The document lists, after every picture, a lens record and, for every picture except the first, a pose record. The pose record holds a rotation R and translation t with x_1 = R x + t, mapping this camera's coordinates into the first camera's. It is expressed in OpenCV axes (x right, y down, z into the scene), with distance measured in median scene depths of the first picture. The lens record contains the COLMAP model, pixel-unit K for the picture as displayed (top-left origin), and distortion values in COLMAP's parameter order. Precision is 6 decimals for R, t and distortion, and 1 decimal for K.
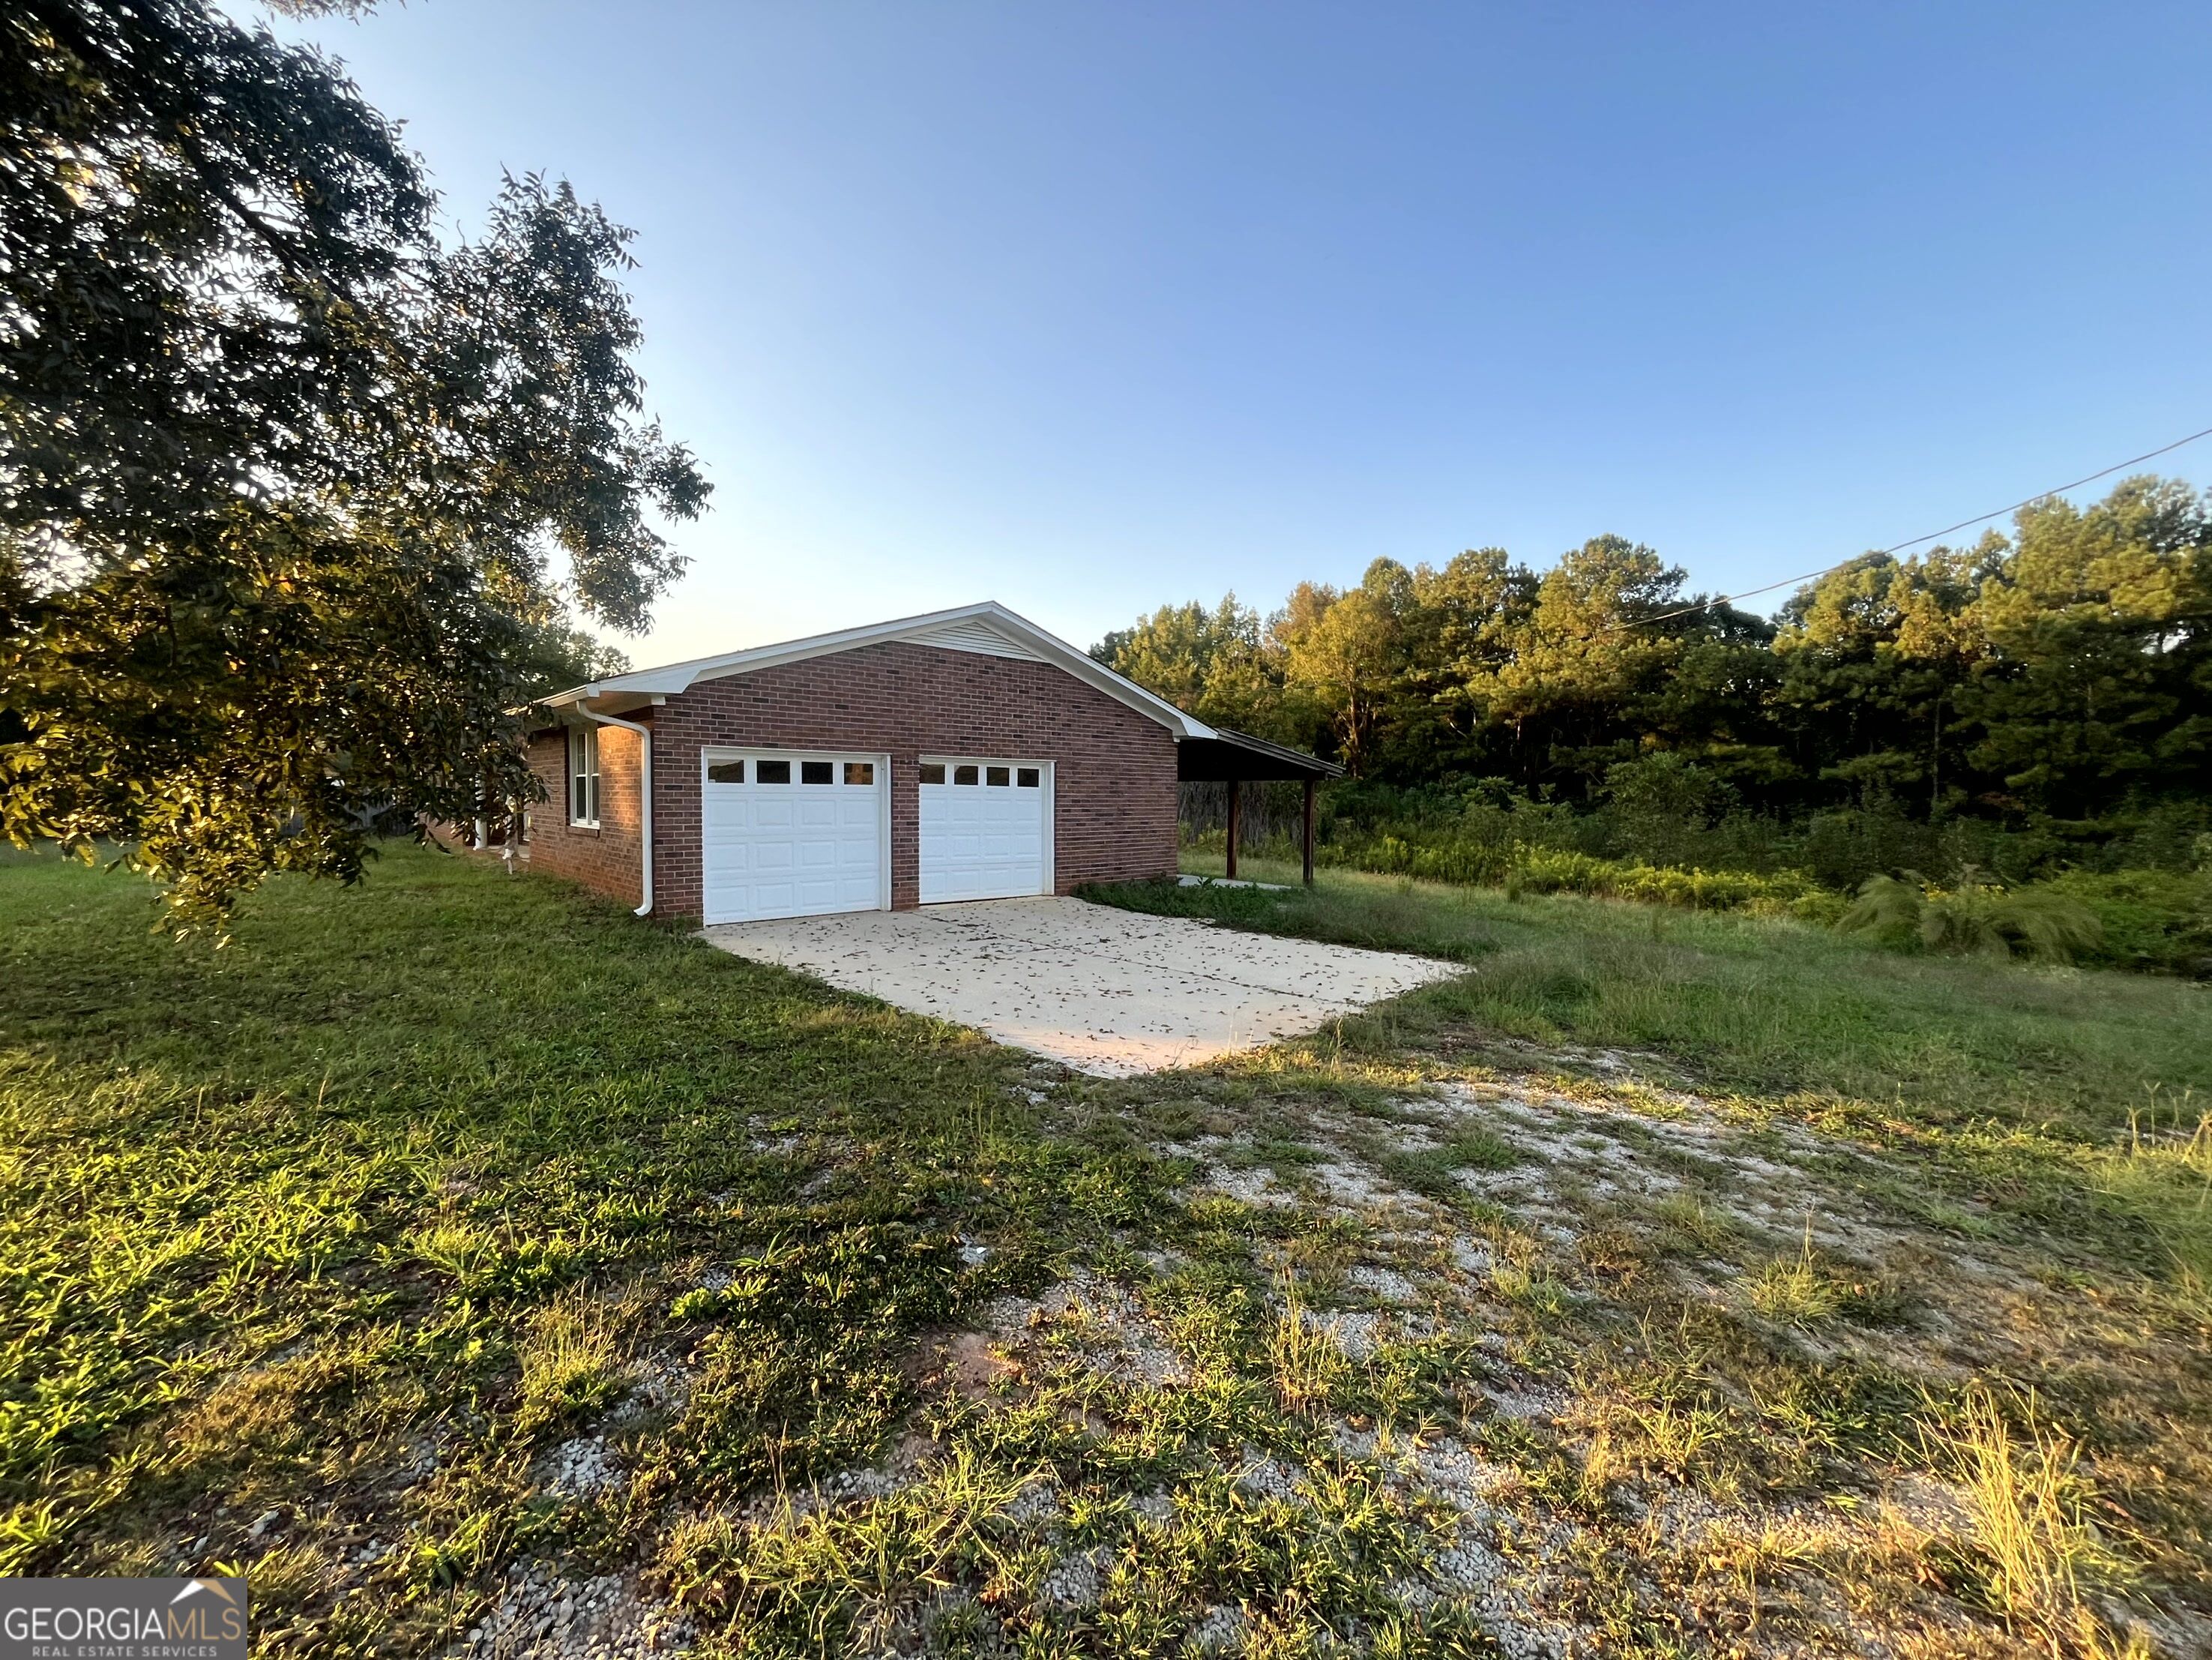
lens RADIAL K [[897.5, 0, 1104.4], [0, 897.5, 824.2], [0, 0, 1]] dist [-0.002698, -0.000309]
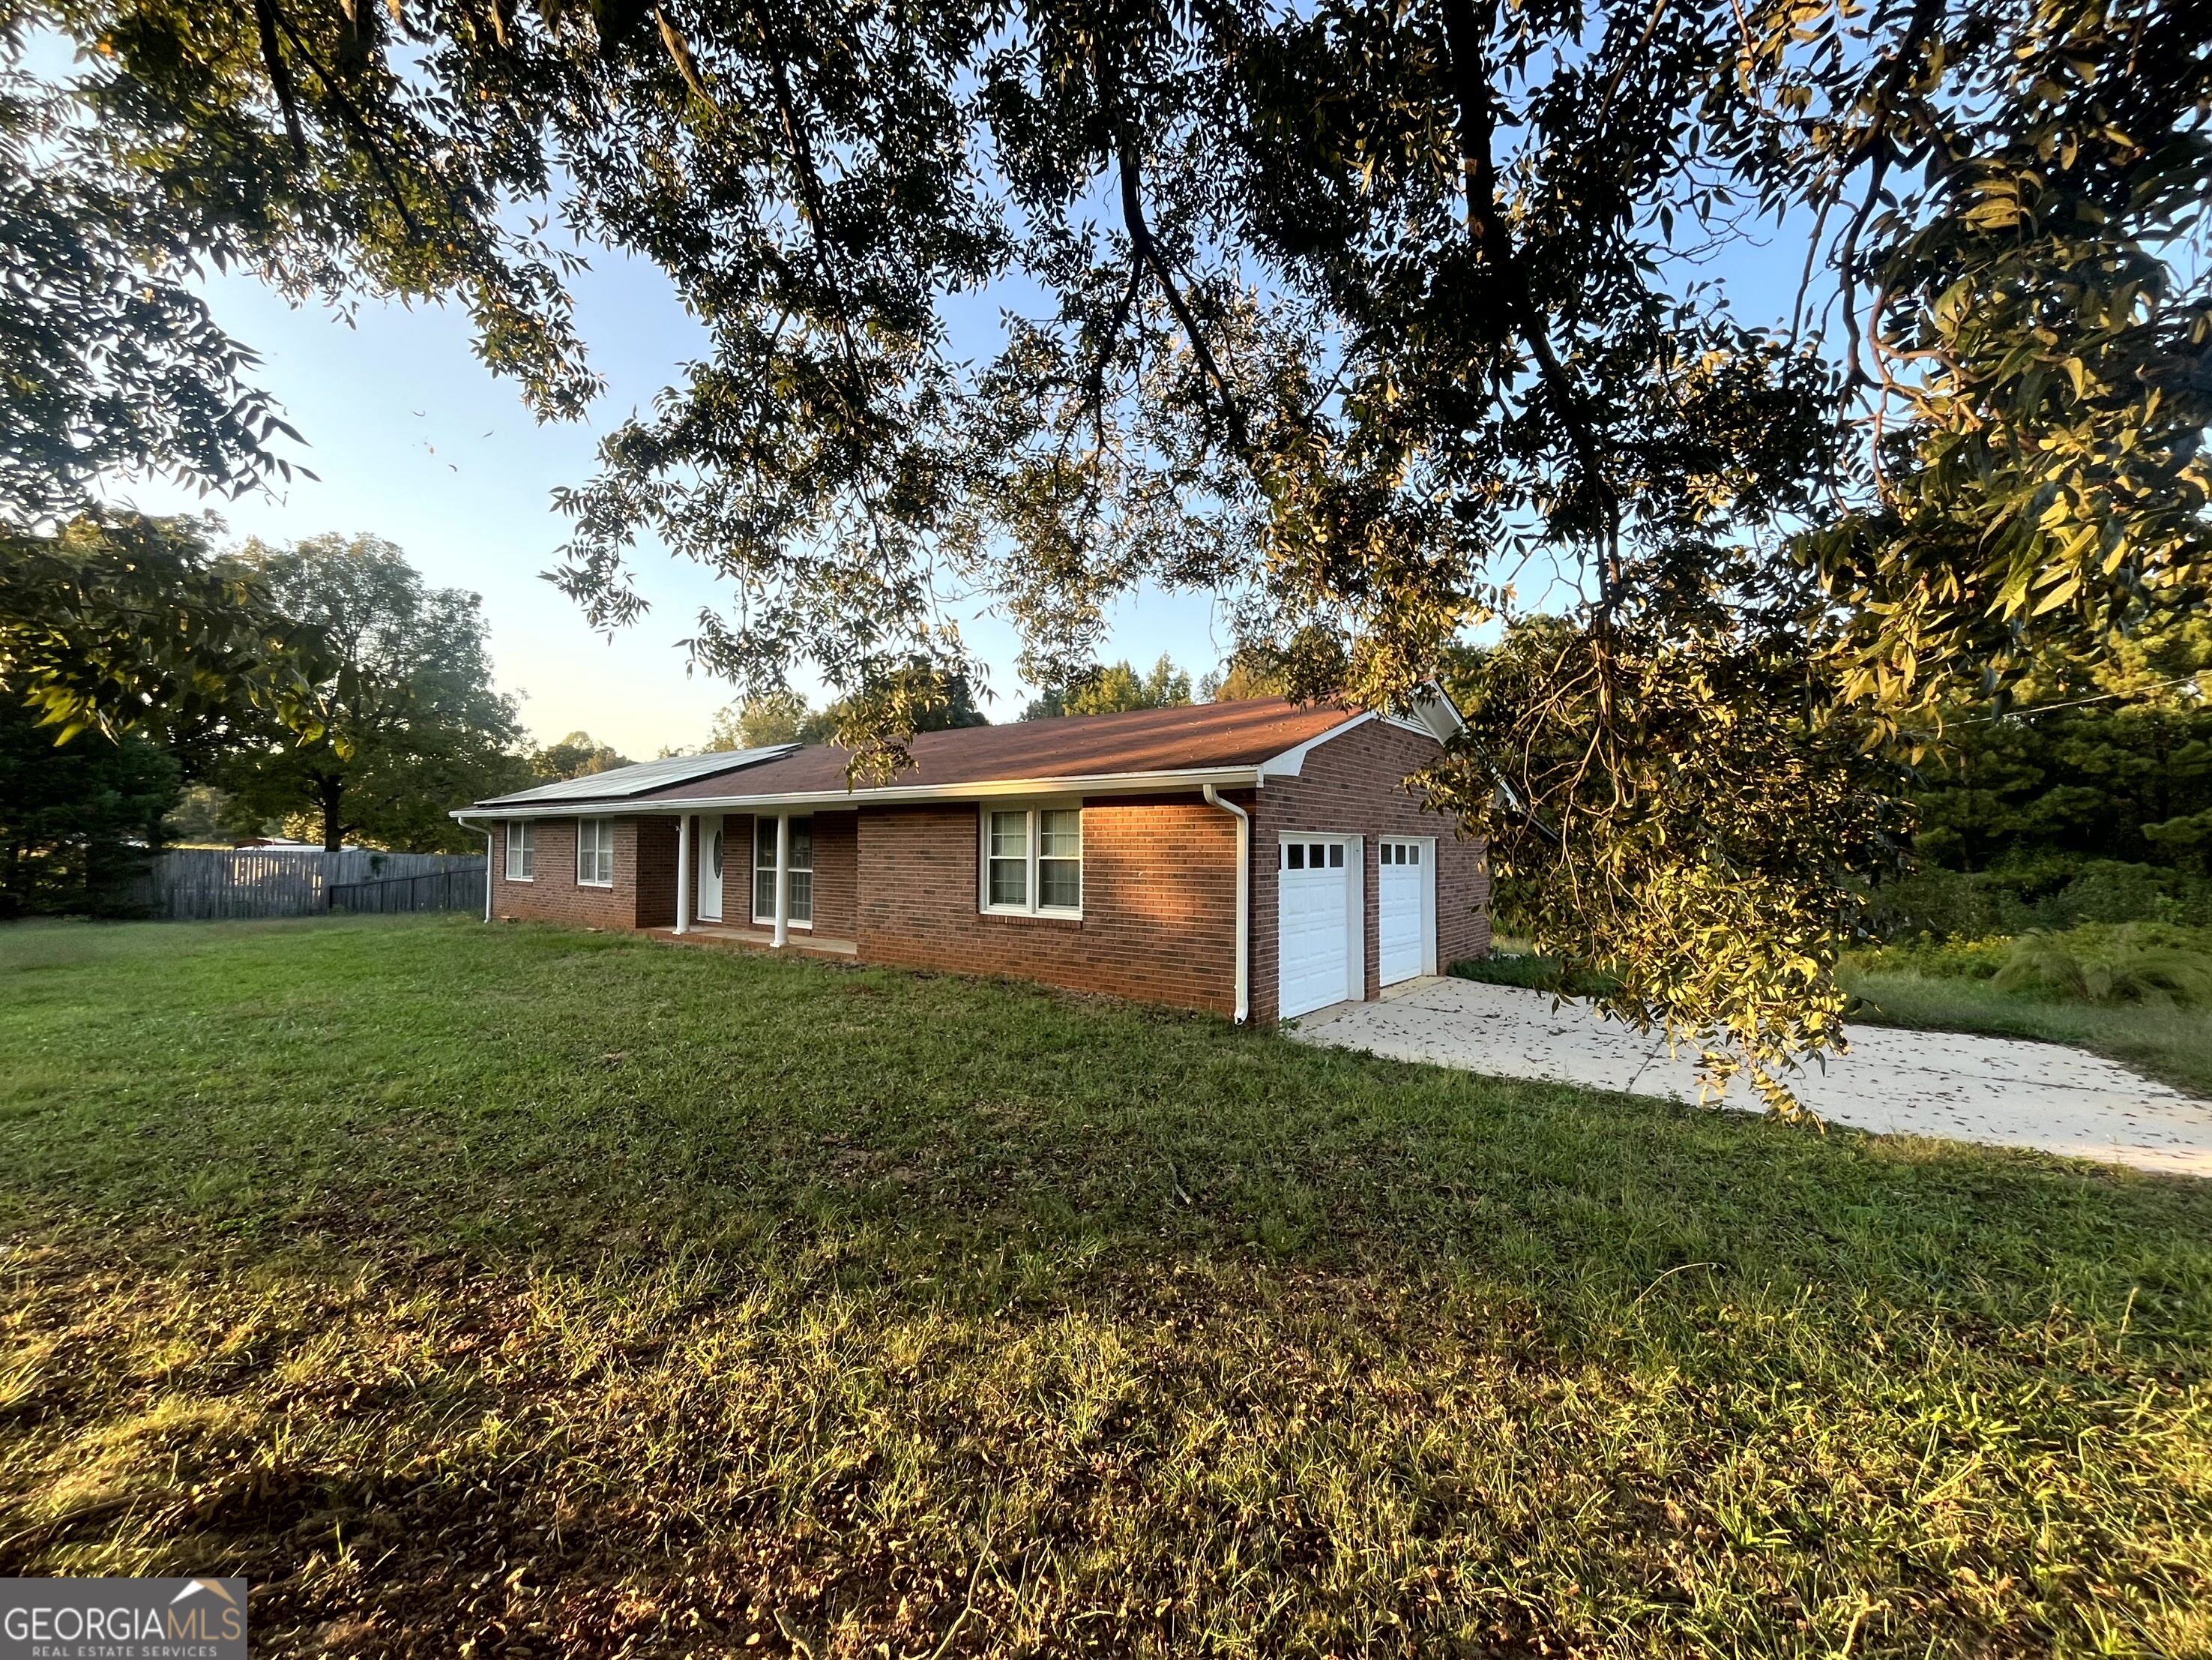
lens RADIAL K [[897.5, 0, 1106.5], [0, 897.5, 825.0], [0, 0, 1]] dist [-0.002698, -0.000309]
pose [[0.987285, 0.000245, 0.158957, -0.166281], [0.009100, 0.998272, -0.058061, -0.008609], [-0.158697, 0.058769, 0.985577, 0.026446]]
